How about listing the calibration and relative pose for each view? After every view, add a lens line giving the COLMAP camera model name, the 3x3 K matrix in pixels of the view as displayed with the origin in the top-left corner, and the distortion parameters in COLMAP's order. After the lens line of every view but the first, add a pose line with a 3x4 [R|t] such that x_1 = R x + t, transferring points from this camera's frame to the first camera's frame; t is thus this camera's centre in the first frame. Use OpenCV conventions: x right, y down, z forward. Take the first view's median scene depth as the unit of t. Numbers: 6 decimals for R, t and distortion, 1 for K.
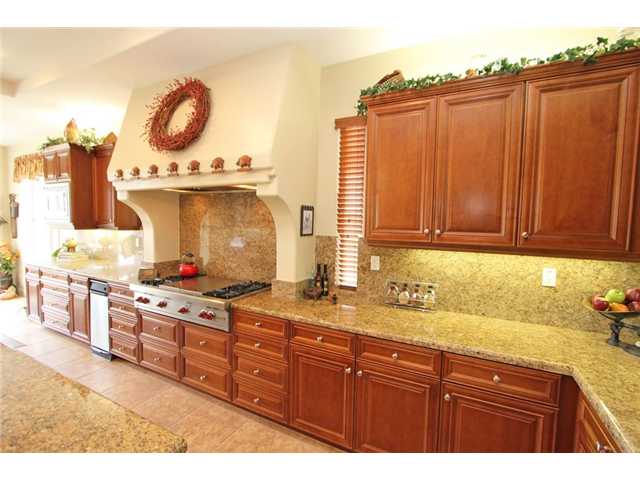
lens RADIAL K [[291.2, 0, 321.1], [0, 291.2, 243.5], [0, 0, 1]] dist [-0.000720, -0.000071]
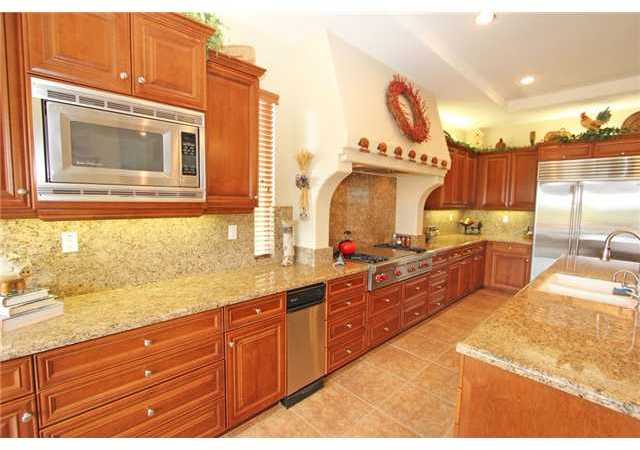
lens RADIAL K [[292.4, 0, 320.0], [0, 292.4, 225.0], [0, 0, 1]] dist [-0.001668, -0.000129]
pose [[0.305503, -0.099094, 0.947021, -1.778144], [0.047927, 0.994910, 0.088644, -0.097024], [-0.950984, 0.018307, 0.308697, 0.983491]]
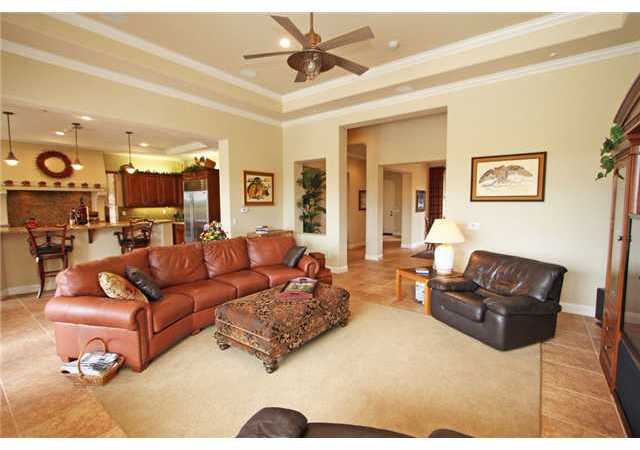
lens RADIAL K [[292.4, 0, 320.0], [0, 292.4, 225.0], [0, 0, 1]] dist [-0.001668, -0.000129]
pose [[0.167853, -0.115800, 0.978987, -2.786779], [0.074220, 0.991743, 0.104584, 0.017753], [-0.983014, 0.055106, 0.175062, -1.851192]]
